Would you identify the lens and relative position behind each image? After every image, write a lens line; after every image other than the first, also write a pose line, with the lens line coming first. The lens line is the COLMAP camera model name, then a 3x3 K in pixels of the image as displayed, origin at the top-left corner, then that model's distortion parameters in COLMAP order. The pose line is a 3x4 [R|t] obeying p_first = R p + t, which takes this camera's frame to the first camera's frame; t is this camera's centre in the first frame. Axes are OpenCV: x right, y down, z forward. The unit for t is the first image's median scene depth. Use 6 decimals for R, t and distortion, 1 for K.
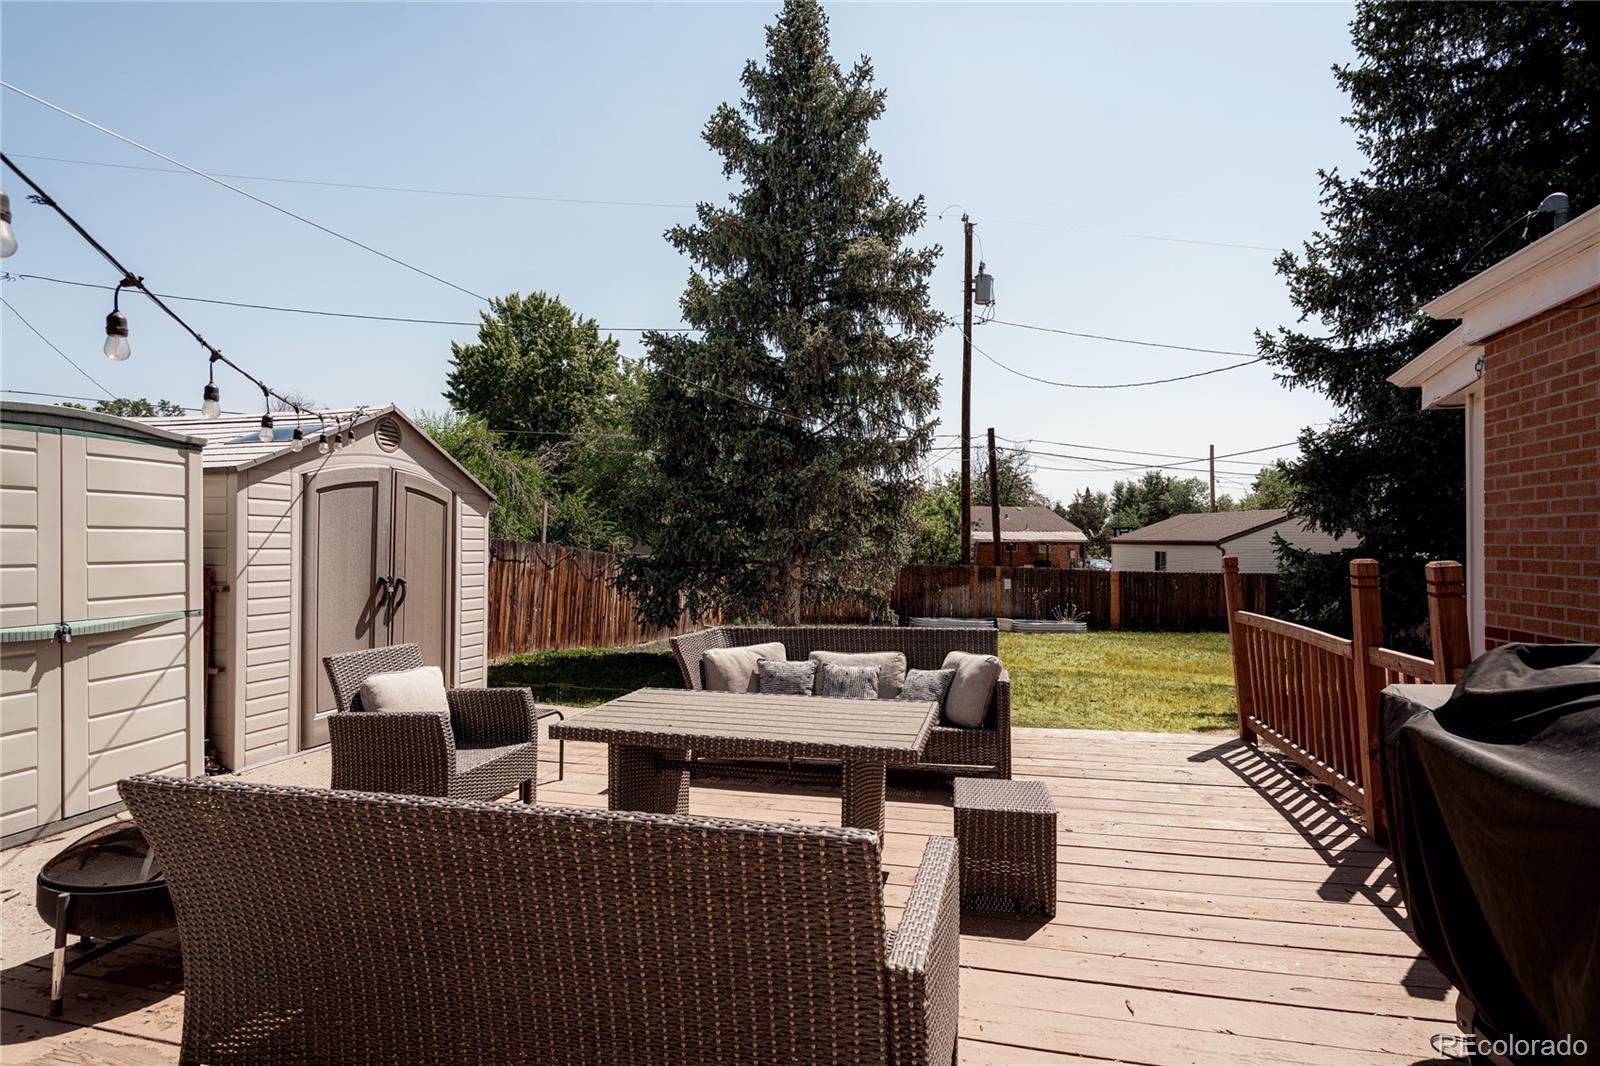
lens RADIAL K [[782.3, 0, 798.1], [0, 782.3, 534.1], [0, 0, 1]] dist [0.002745, 0.001170]
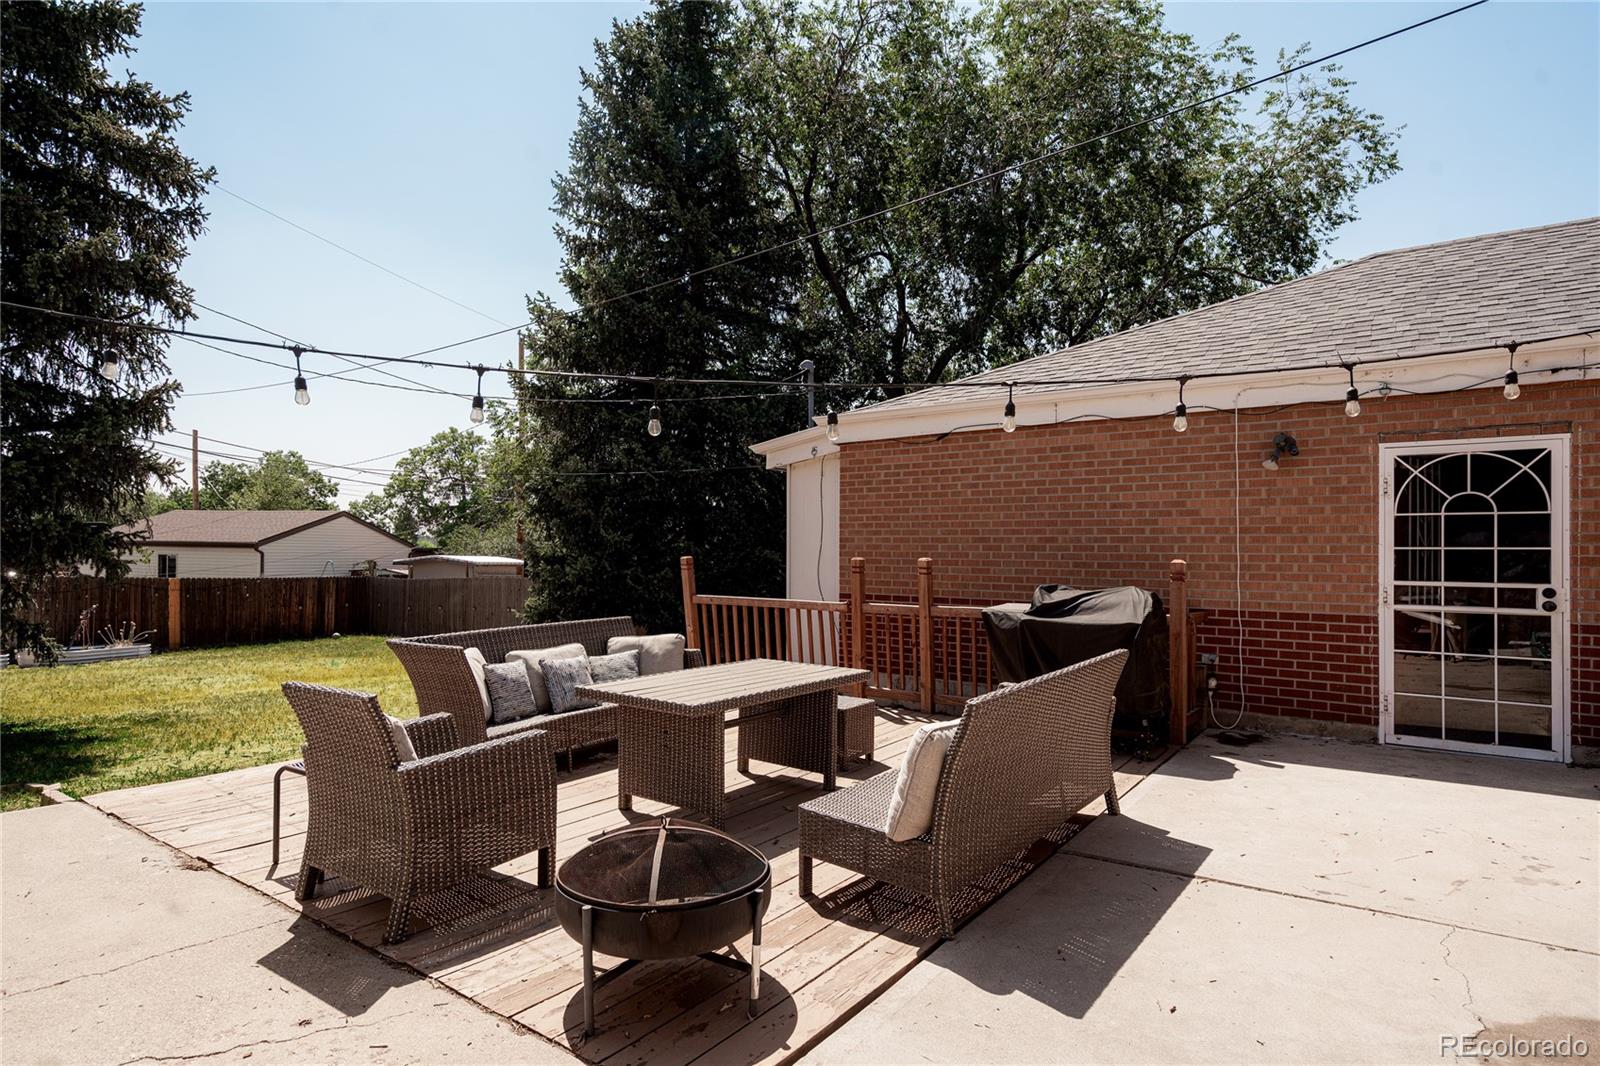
lens RADIAL K [[869.2, 0, 792.2], [0, 869.2, 539.0], [0, 0, 1]] dist [0.008488, 0.001477]
pose [[0.371308, 0.018870, 0.928318, -0.564686], [-0.021691, 0.999697, -0.011645, 0.006491], [-0.928256, -0.015812, 0.371604, 0.161199]]
